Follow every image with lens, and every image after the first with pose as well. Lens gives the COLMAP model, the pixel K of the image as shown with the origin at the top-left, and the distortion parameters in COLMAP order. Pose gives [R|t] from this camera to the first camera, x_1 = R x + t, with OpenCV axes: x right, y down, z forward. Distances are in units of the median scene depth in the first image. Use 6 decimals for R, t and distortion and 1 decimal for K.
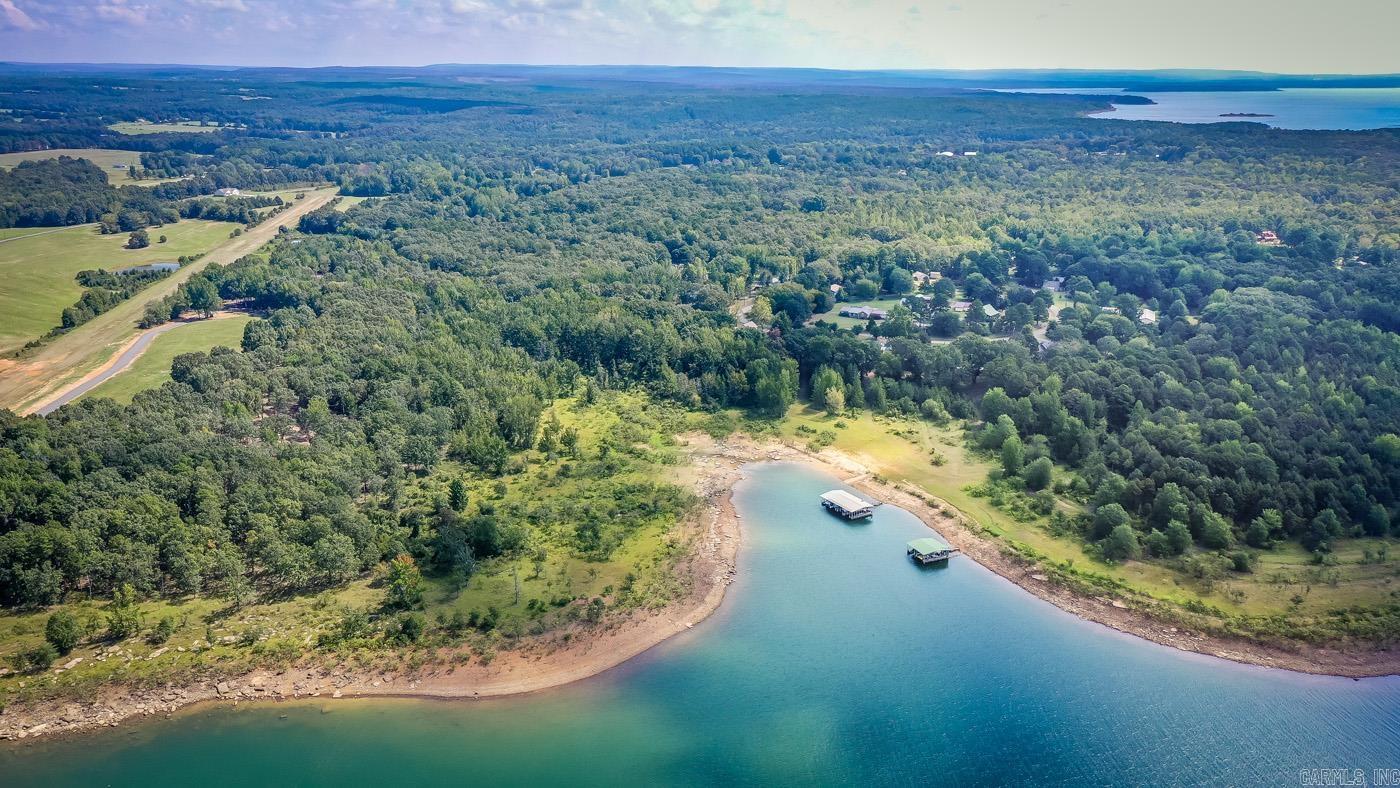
lens RADIAL K [[1117.9, 0, 701.4], [0, 1117.9, 422.6], [0, 0, 1]] dist [0.033051, -0.001622]
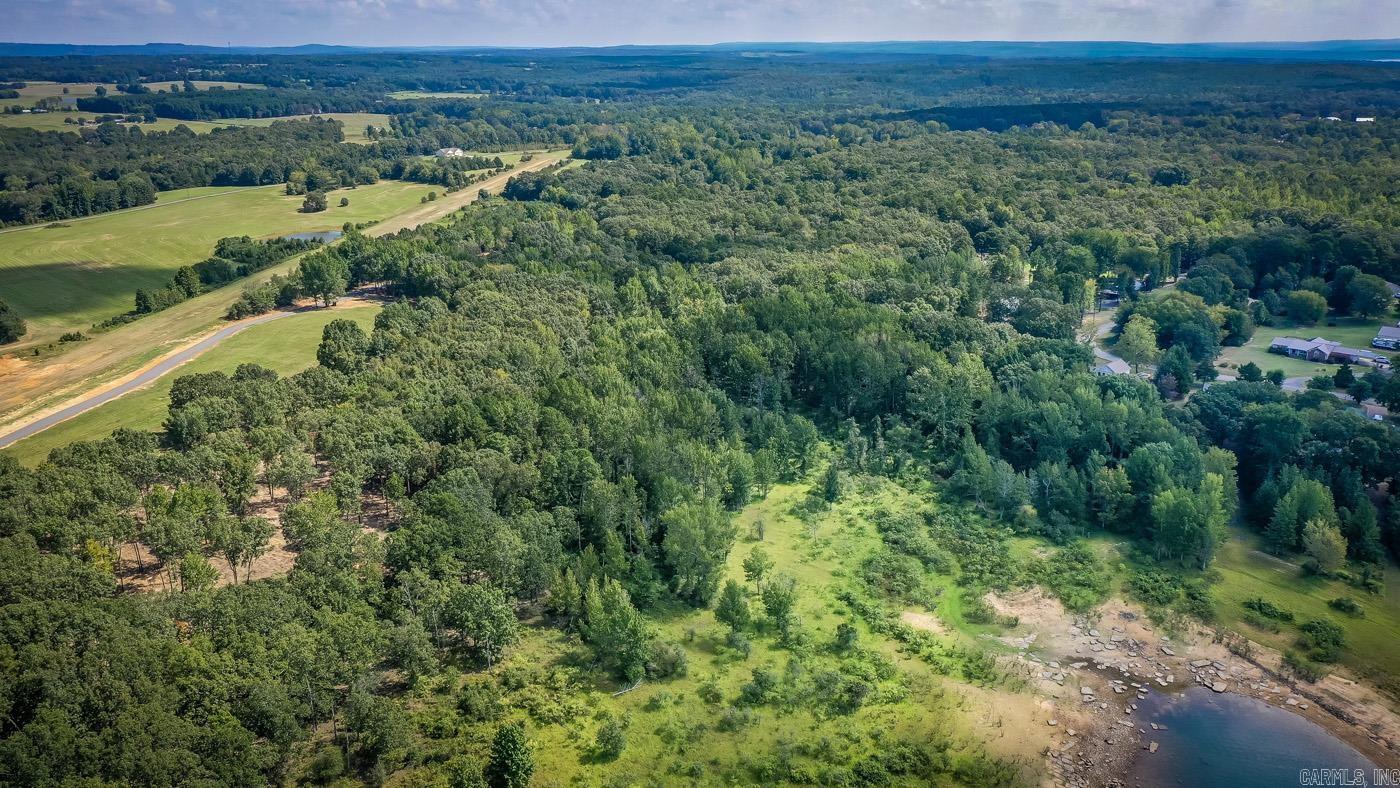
lens RADIAL K [[1119.2, 0, 700.0], [0, 1119.2, 394.0], [0, 0, 1]] dist [0.028716, 0.004116]
pose [[0.970368, 0.064969, -0.232733, -0.034602], [-0.066697, 0.997773, 0.000447, -0.065266], [0.232244, 0.015089, 0.972540, 0.425509]]
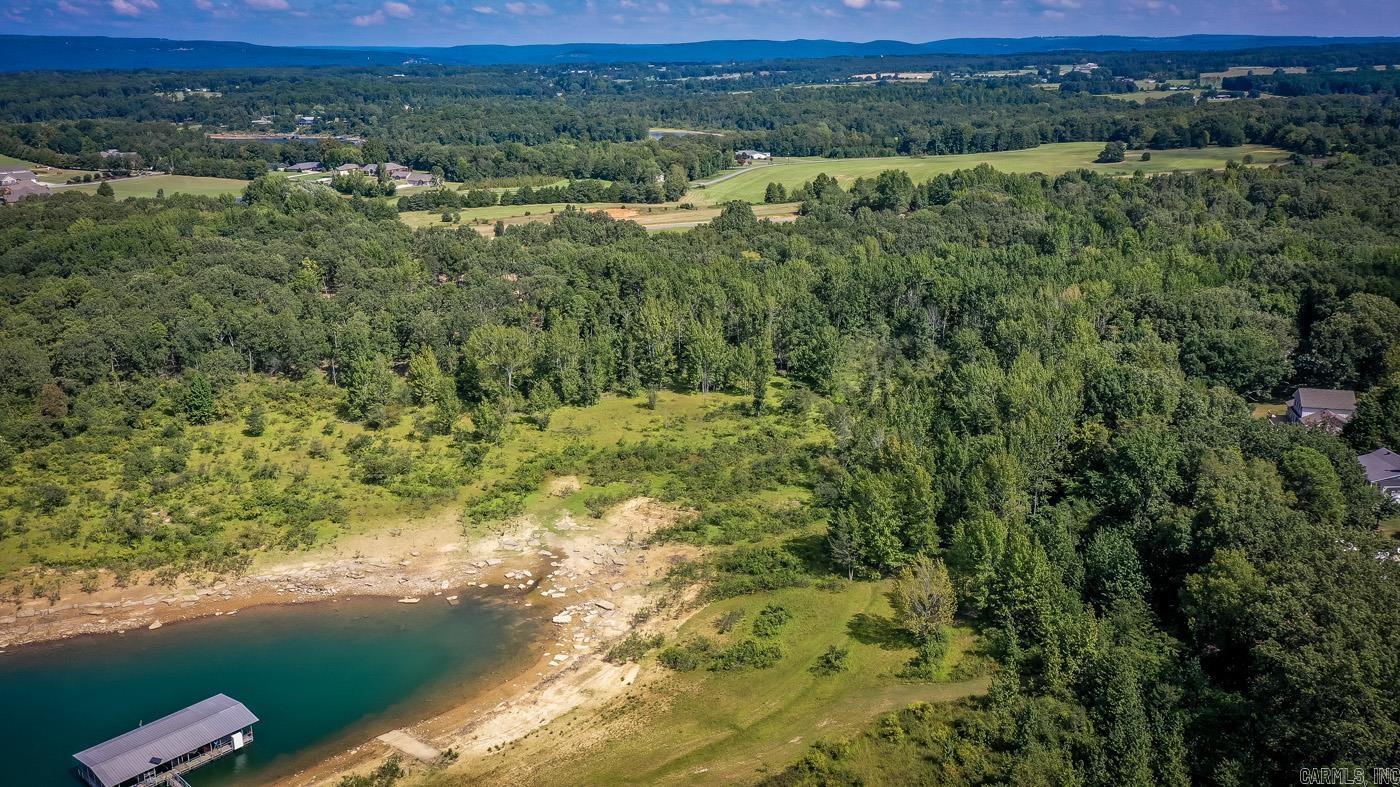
lens RADIAL K [[1133.4, 0, 700.0], [0, 1133.4, 393.5], [0, 0, 1]] dist [0.025878, 0.001209]
pose [[0.285083, 0.270107, -0.919657, 0.369125], [-0.280895, 0.940890, 0.189269, -0.113965], [0.916420, 0.204370, 0.344104, 0.770012]]
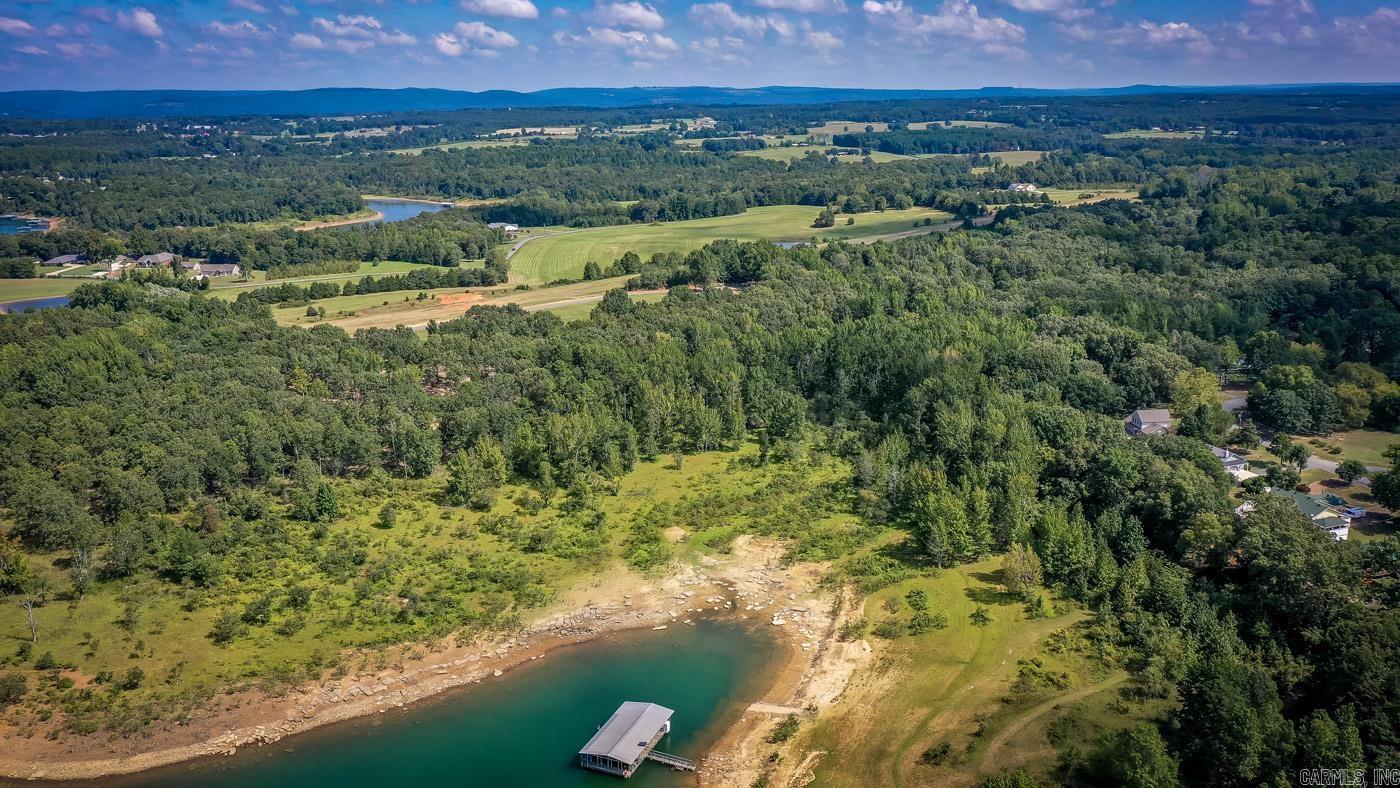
lens RADIAL K [[1119.2, 0, 700.0], [0, 1119.2, 394.0], [0, 0, 1]] dist [0.028716, 0.004116]
pose [[0.588109, 0.200675, -0.783491, 0.398544], [-0.233680, 0.969575, 0.072930, -0.095537], [0.774288, 0.140195, 0.617109, 0.524684]]
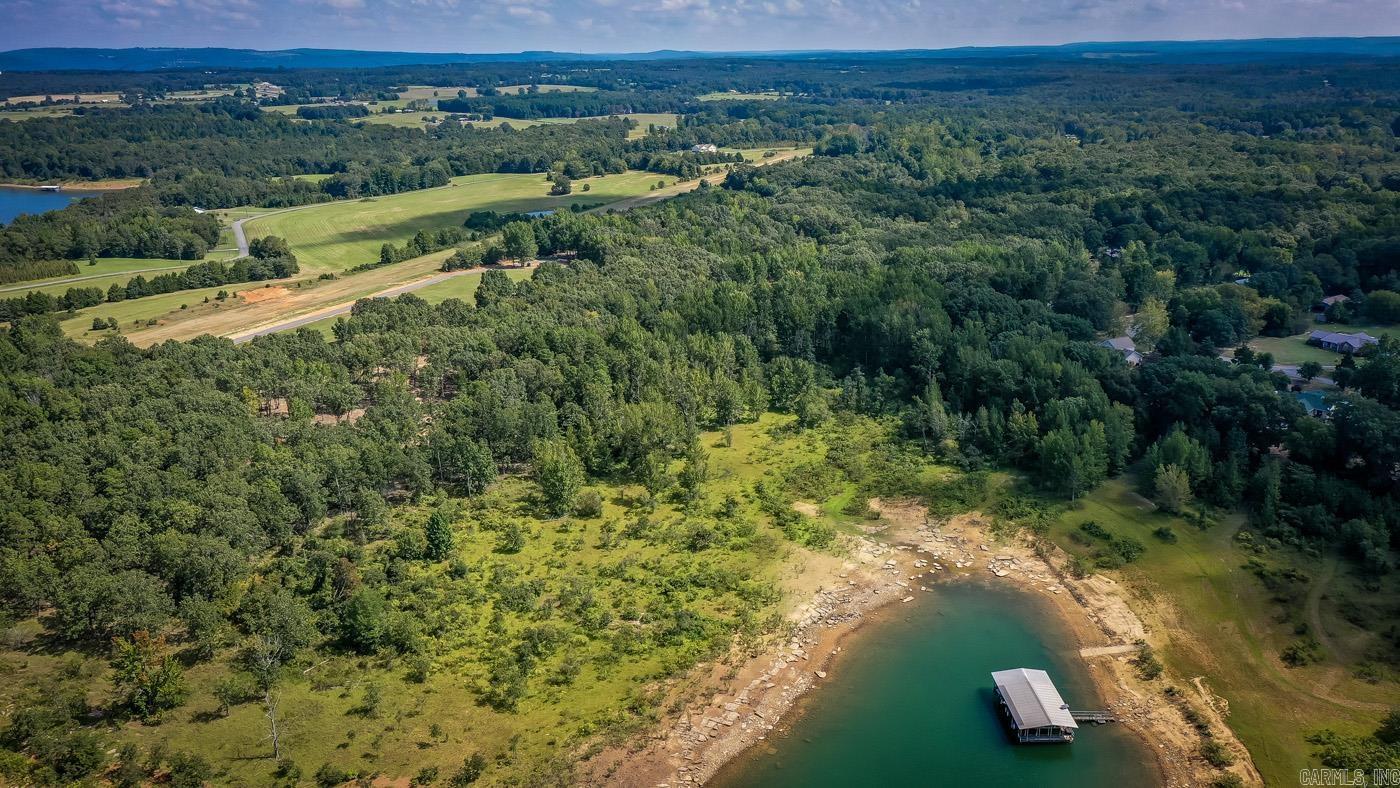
lens RADIAL K [[1119.2, 0, 700.0], [0, 1119.2, 394.0], [0, 0, 1]] dist [0.028716, 0.004116]
pose [[0.858374, 0.137897, -0.494143, 0.179156], [-0.142766, 0.989358, 0.028094, -0.046283], [0.492759, 0.046432, 0.868926, 0.360360]]
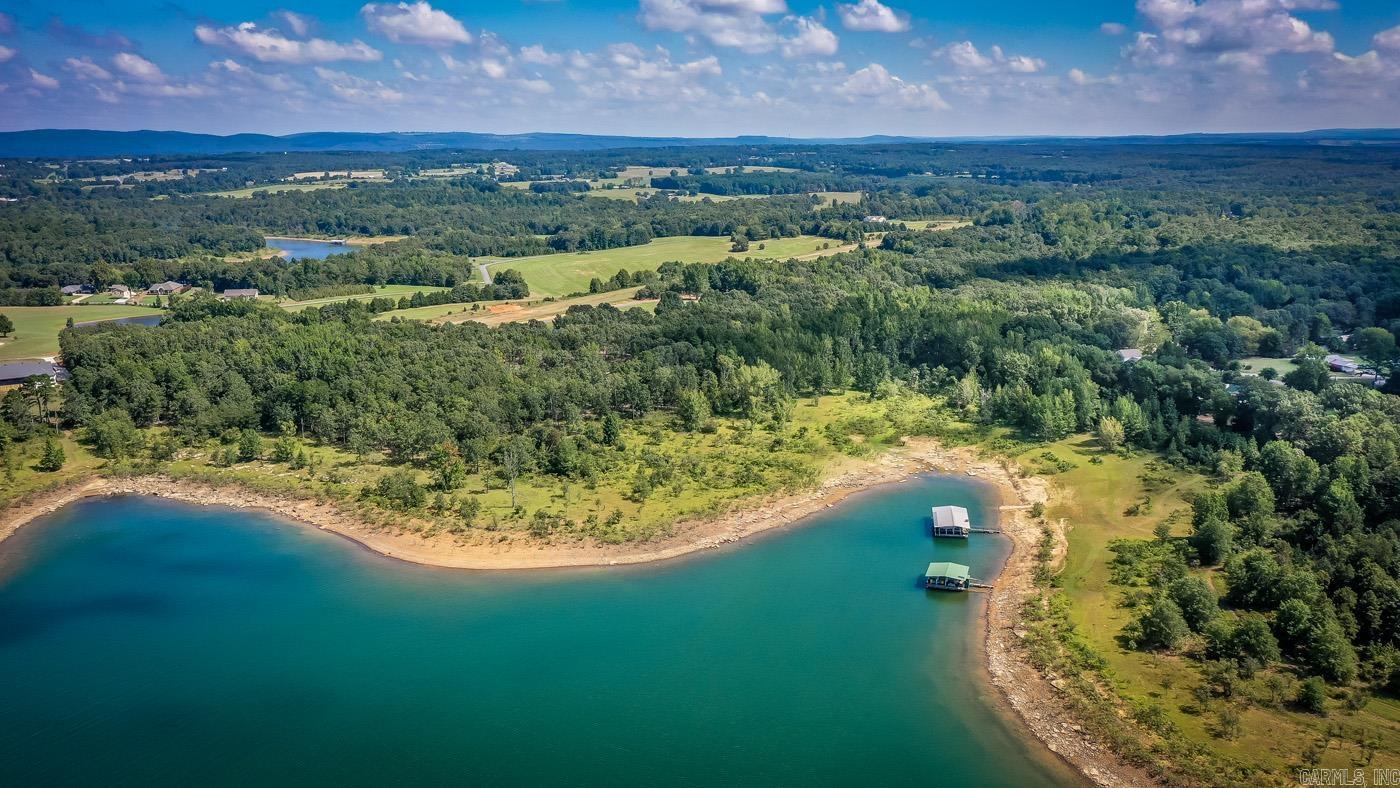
lens RADIAL K [[1133.4, 0, 700.0], [0, 1133.4, 394.0], [0, 0, 1]] dist [0.025878, 0.001209]
pose [[0.749598, 0.139649, -0.646993, 0.404276], [-0.194856, 0.980731, -0.014074, 0.021314], [0.632561, 0.136621, 0.762366, 0.164835]]
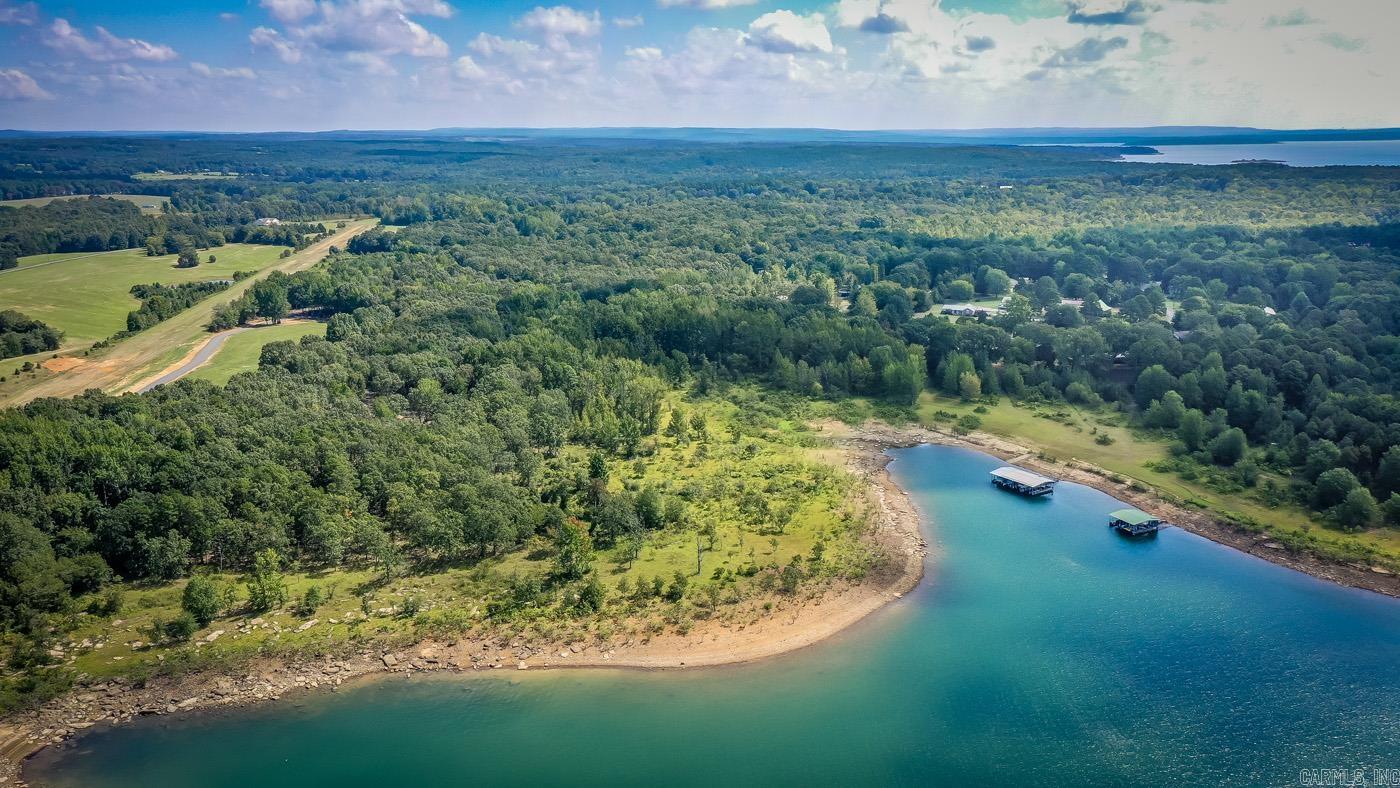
lens RADIAL K [[1112.7, 0, 701.7], [0, 1112.7, 445.6], [0, 0, 1]] dist [0.030214, 0.000539]
pose [[0.999949, -0.010051, 0.001329, -0.099855], [0.010090, 0.999407, -0.032917, 0.054835], [-0.000997, 0.032928, 0.999457, 0.072212]]
